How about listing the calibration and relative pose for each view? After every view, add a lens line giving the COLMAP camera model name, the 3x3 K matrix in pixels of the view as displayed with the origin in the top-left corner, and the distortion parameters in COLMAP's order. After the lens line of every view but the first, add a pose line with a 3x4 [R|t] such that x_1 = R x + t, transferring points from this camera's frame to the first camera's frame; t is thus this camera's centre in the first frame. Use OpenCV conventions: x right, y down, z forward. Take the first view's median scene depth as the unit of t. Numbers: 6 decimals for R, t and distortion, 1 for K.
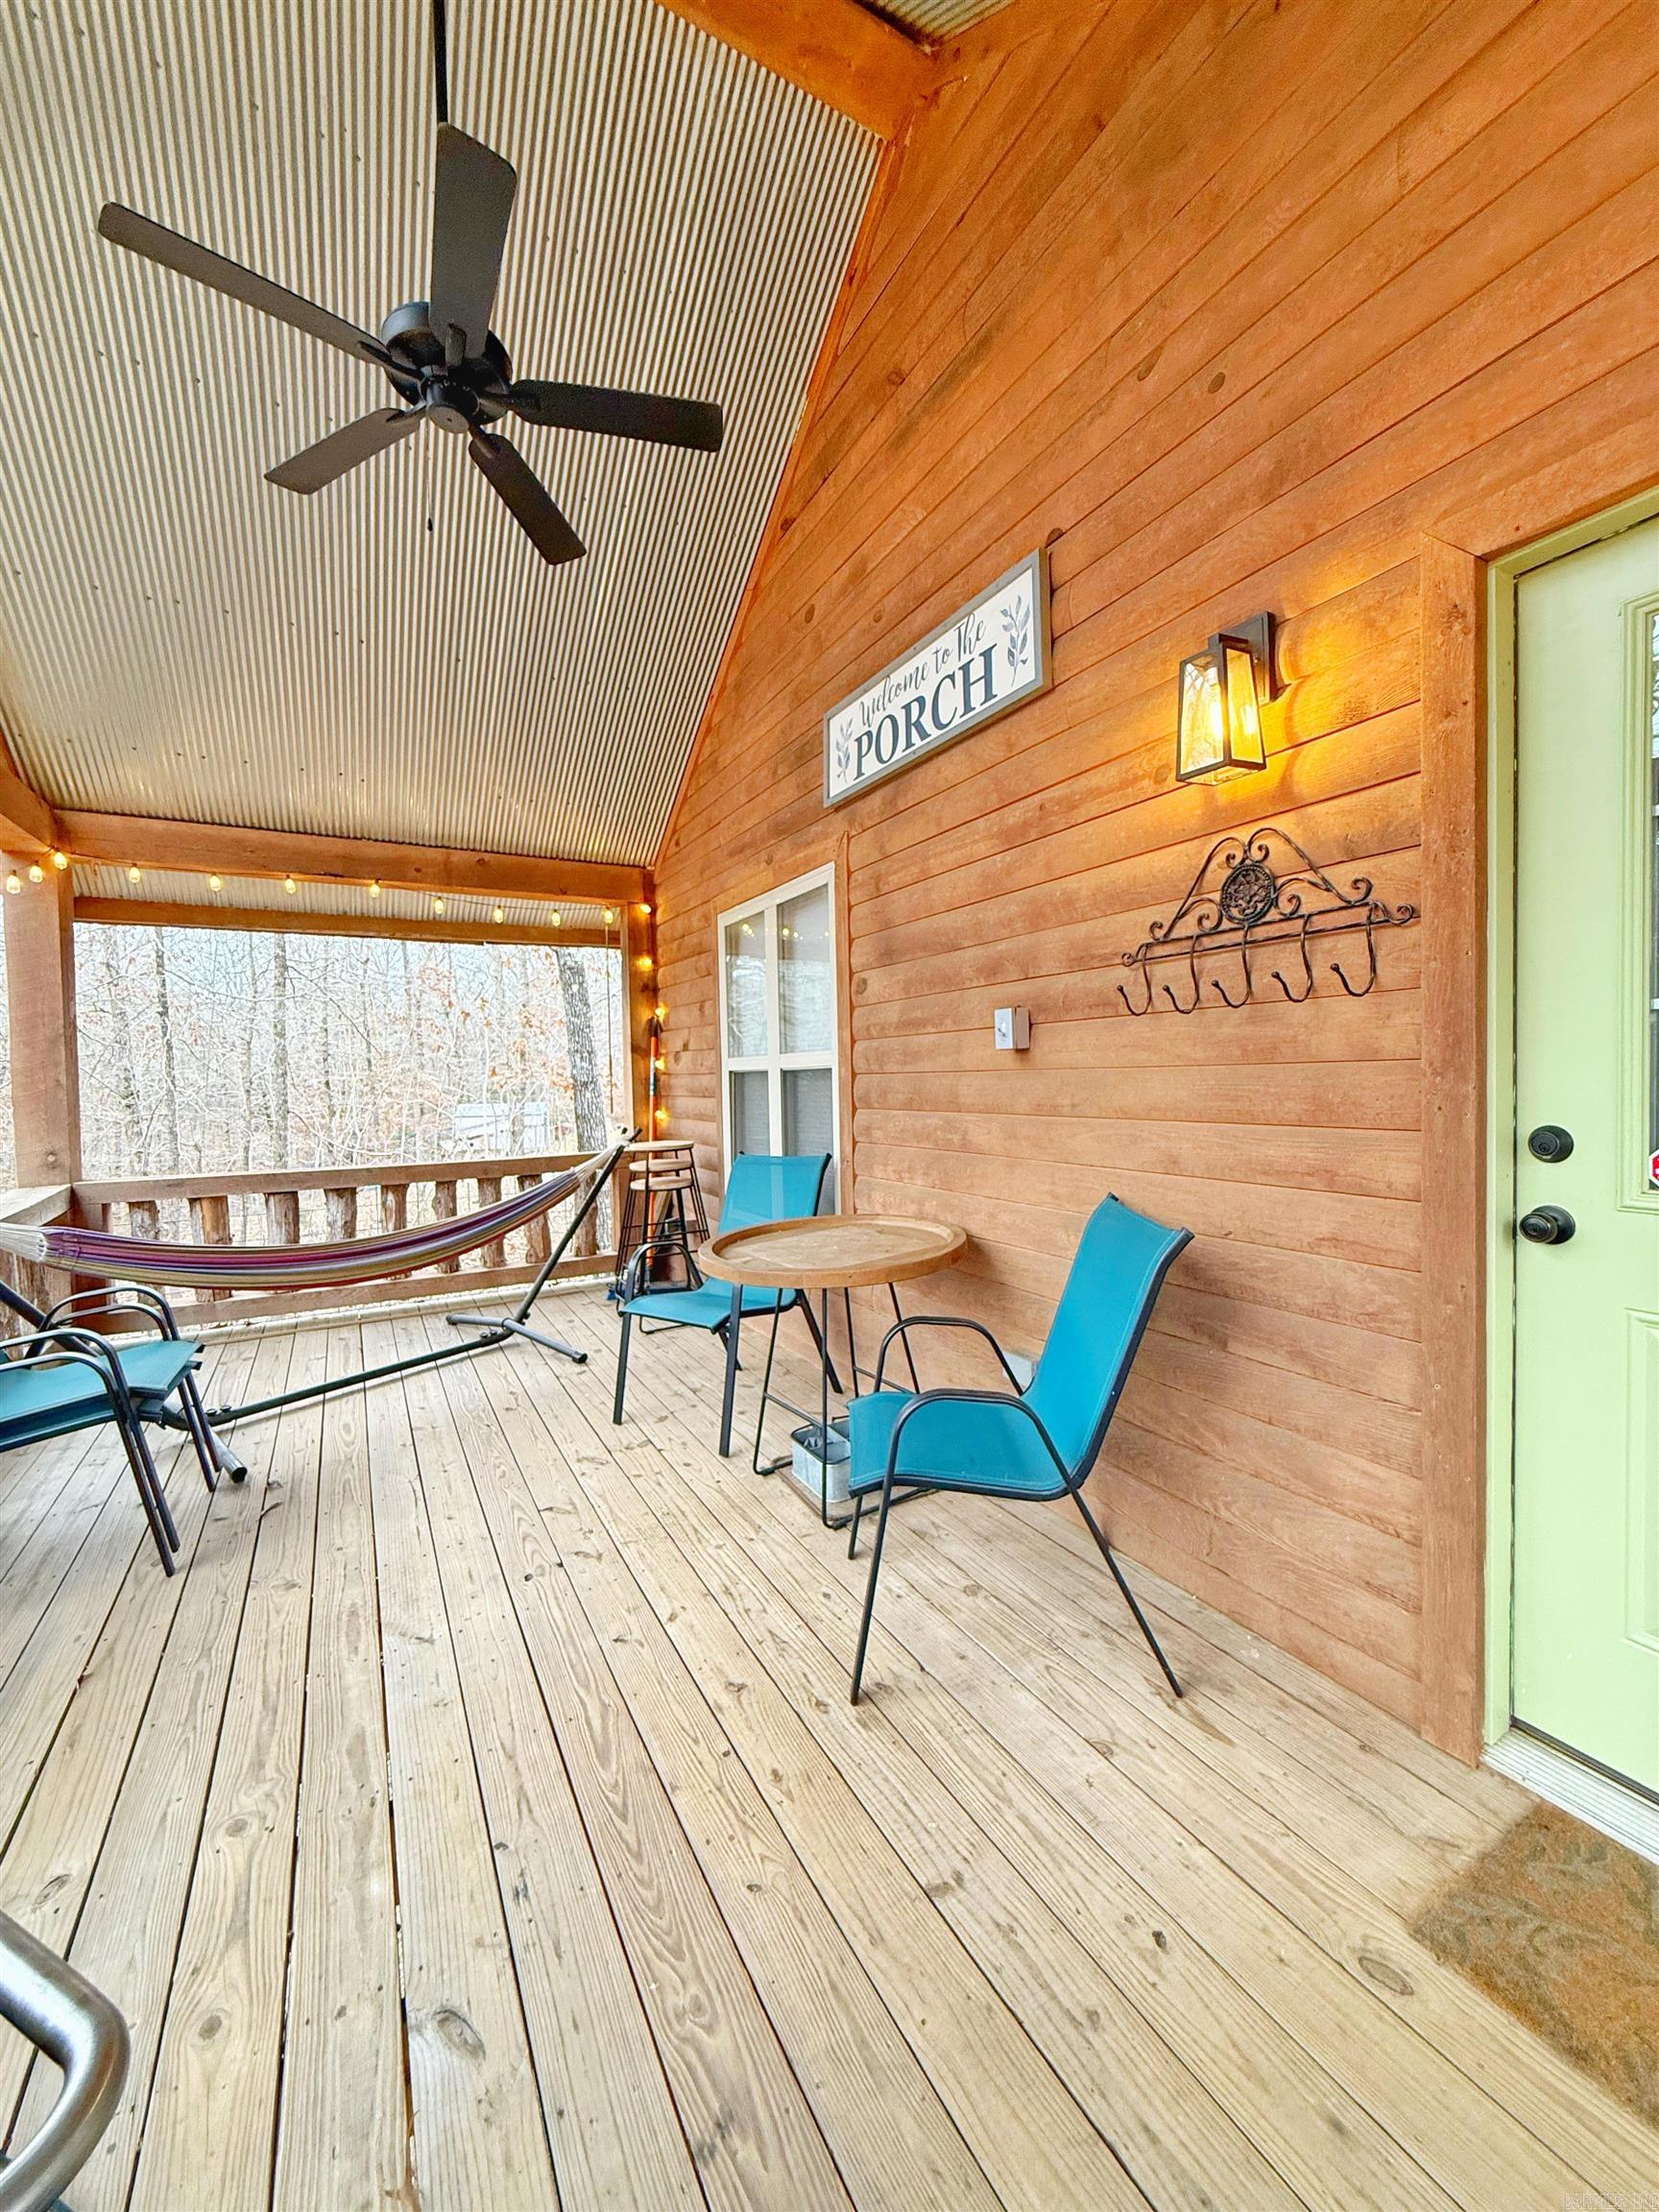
lens RADIAL K [[880.2, 0, 827.8], [0, 880.2, 1104.0], [0, 0, 1]] dist [0.000068, 0.000255]
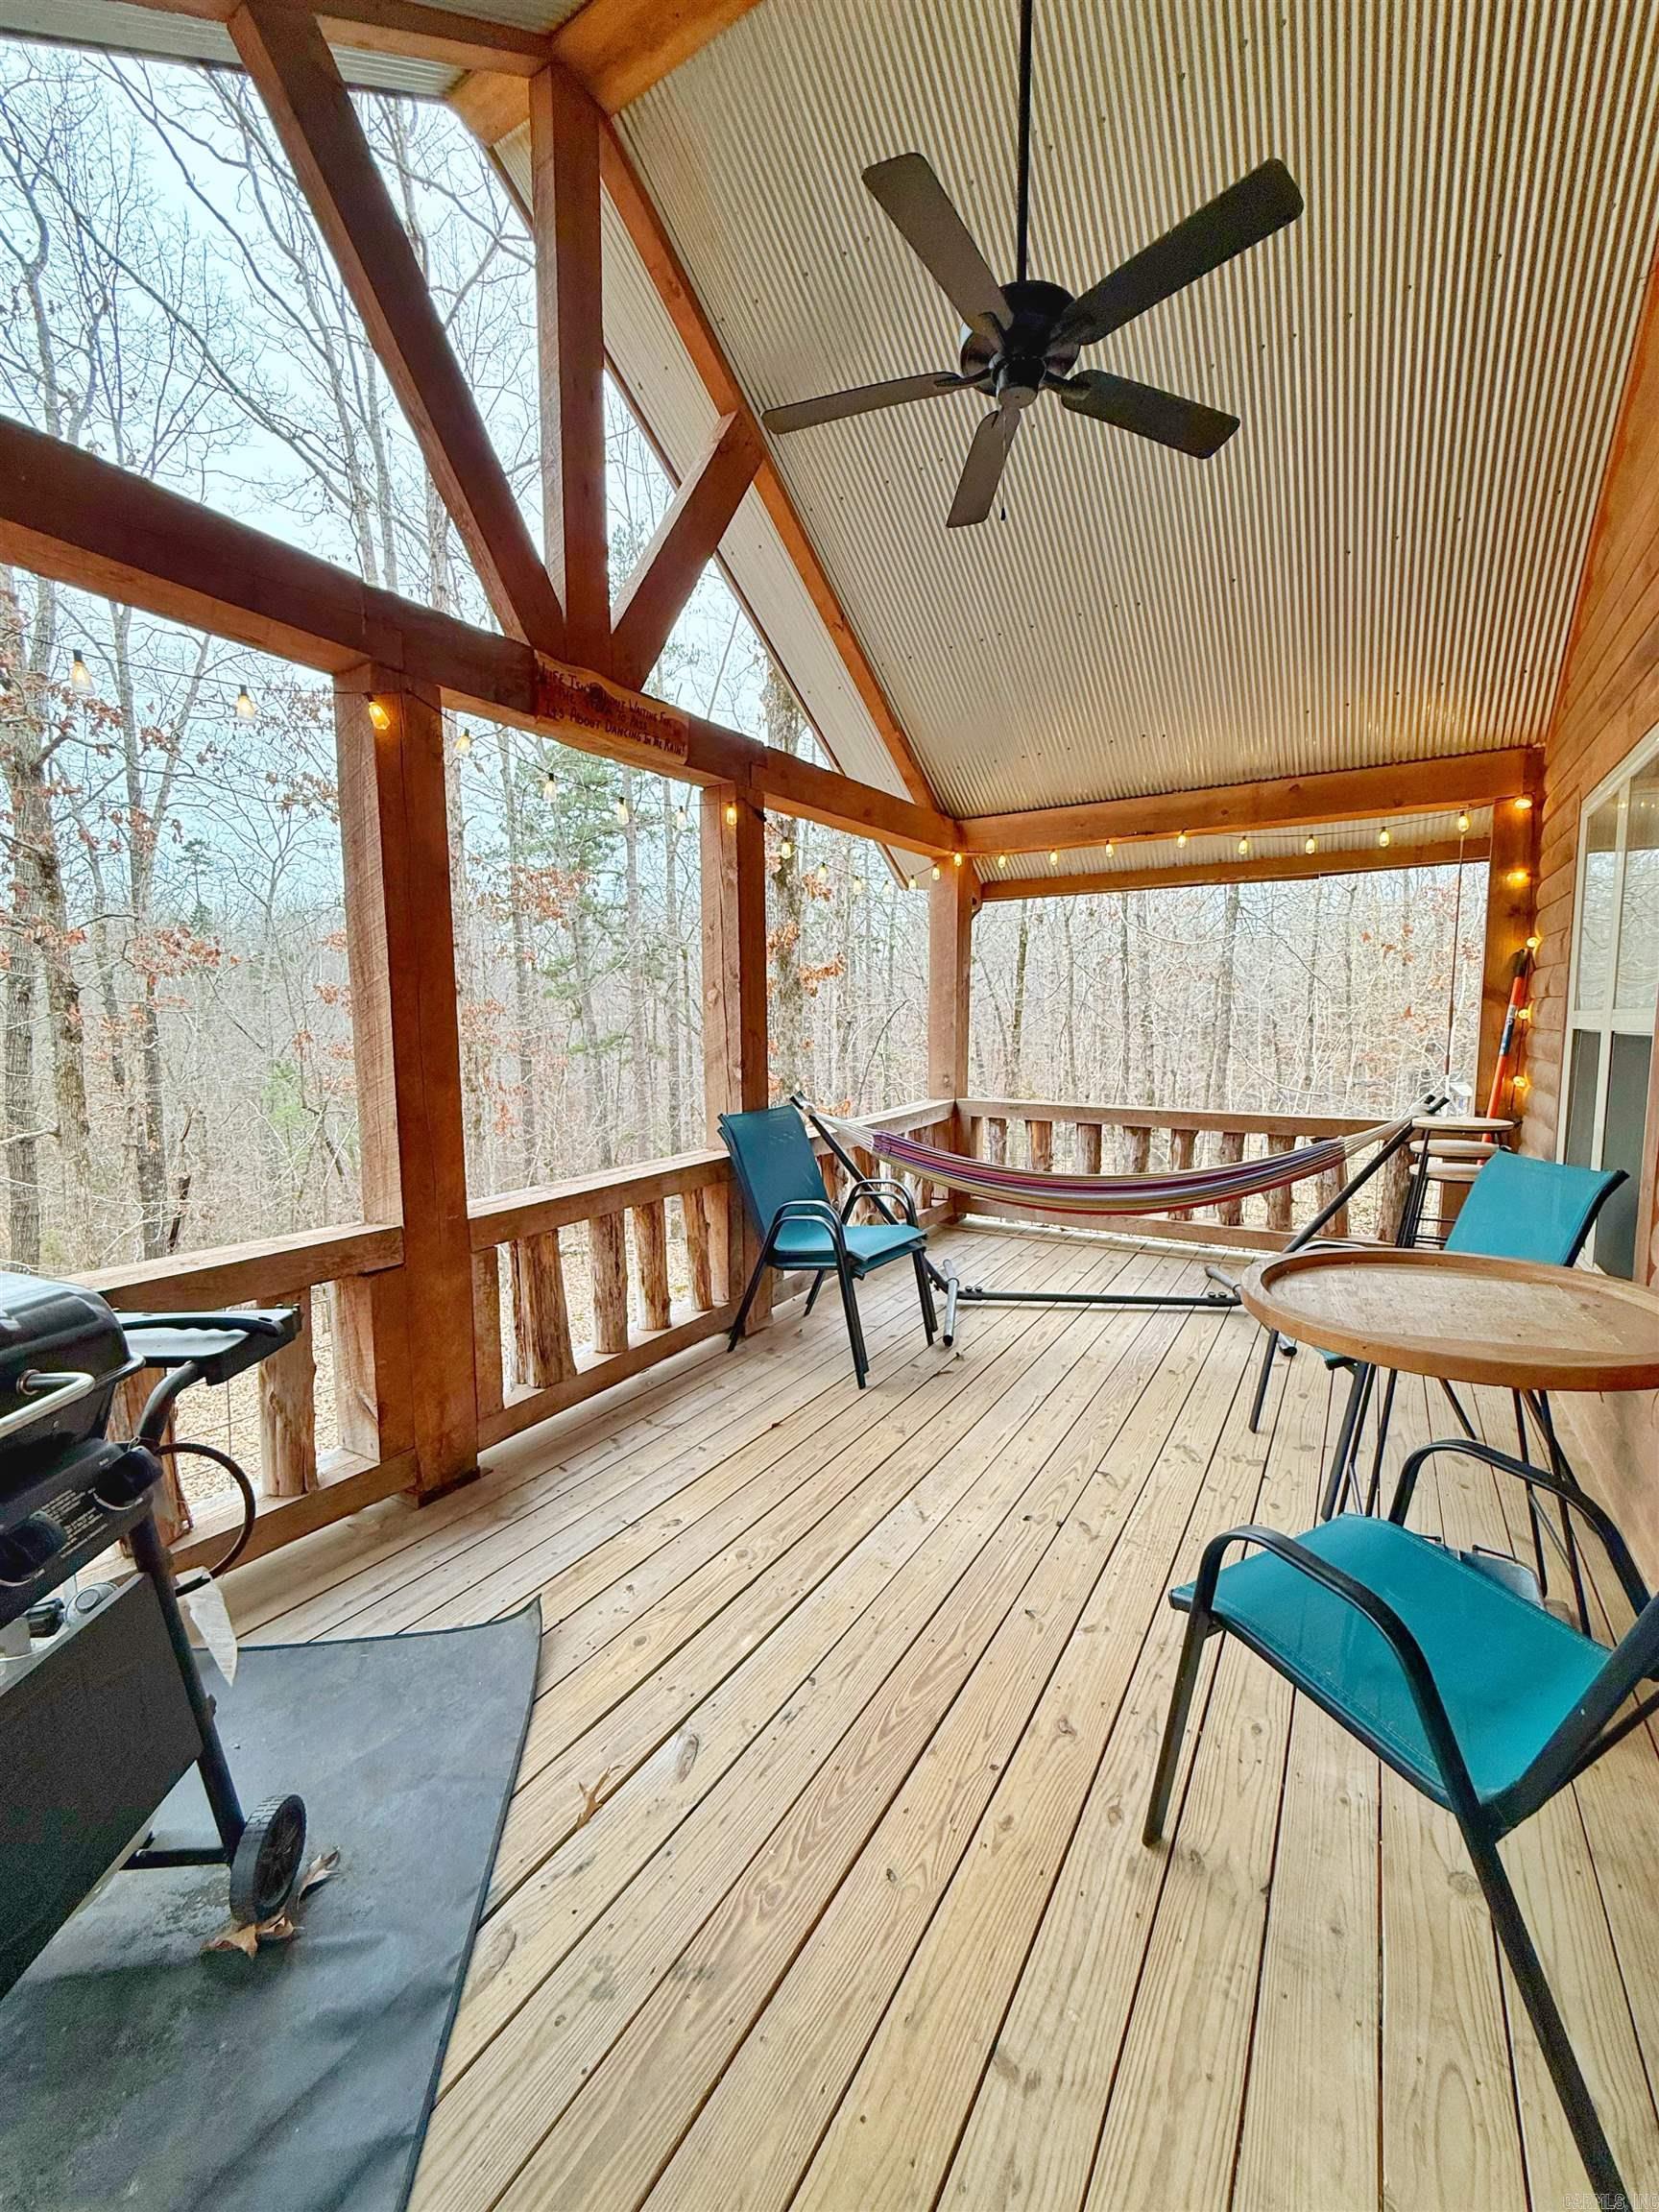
lens RADIAL K [[880.2, 0, 827.8], [0, 880.2, 1104.0], [0, 0, 1]] dist [0.000068, 0.000255]
pose [[0.492562, 0.101617, -0.864324, 0.236443], [-0.033128, 0.994629, 0.098057, -0.031220], [0.869647, -0.019666, 0.493283, 0.162168]]
